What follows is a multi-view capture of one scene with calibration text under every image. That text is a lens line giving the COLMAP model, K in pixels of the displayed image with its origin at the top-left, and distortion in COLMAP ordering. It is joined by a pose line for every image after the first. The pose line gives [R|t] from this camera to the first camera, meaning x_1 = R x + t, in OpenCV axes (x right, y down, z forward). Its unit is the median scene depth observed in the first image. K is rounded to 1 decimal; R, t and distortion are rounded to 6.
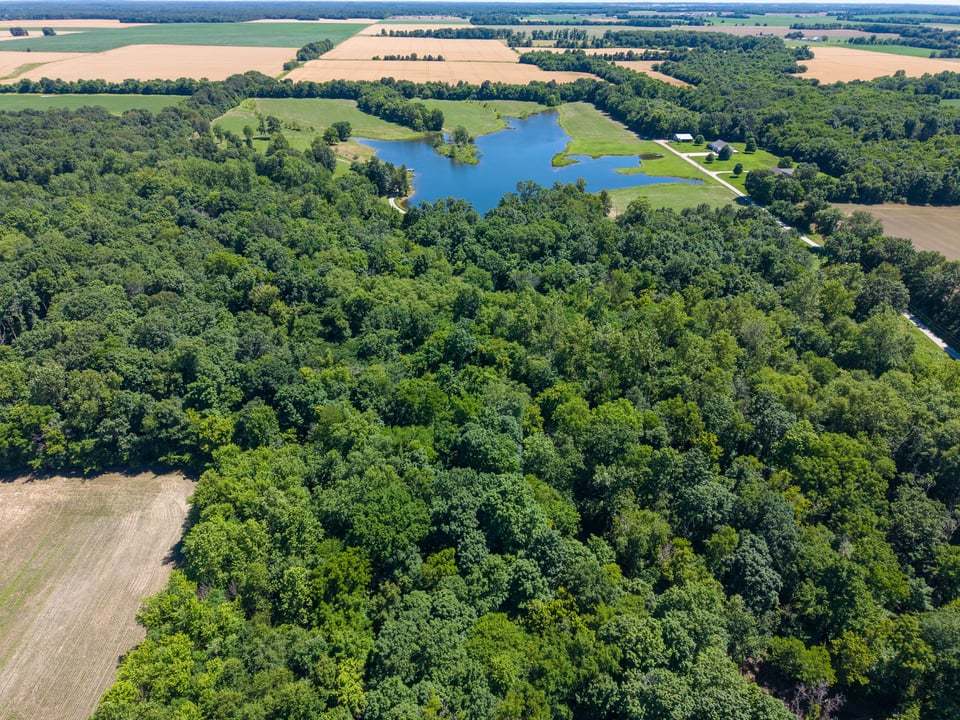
lens RADIAL K [[675.1, 0, 480.0], [0, 675.1, 360.0], [0, 0, 1]] dist [0.005871, -0.004047]
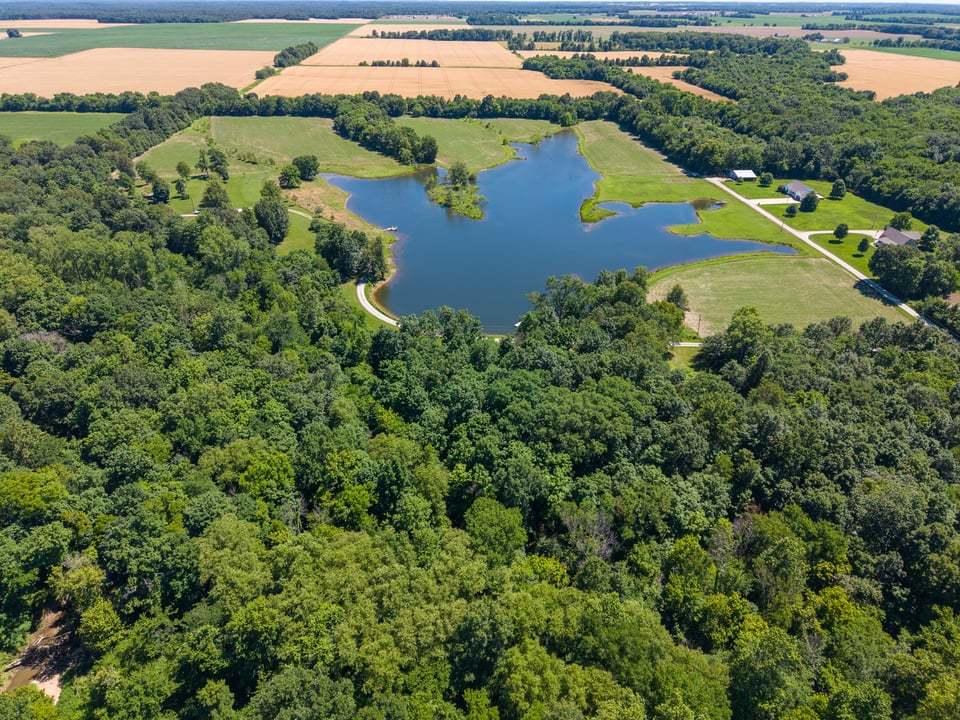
lens RADIAL K [[675.1, 0, 480.0], [0, 675.1, 360.0], [0, 0, 1]] dist [0.005871, -0.004047]
pose [[0.999985, -0.002526, 0.004951, -0.006279], [0.002520, 0.999996, 0.001104, -0.083398], [-0.004953, -0.001091, 0.999987, 0.156715]]
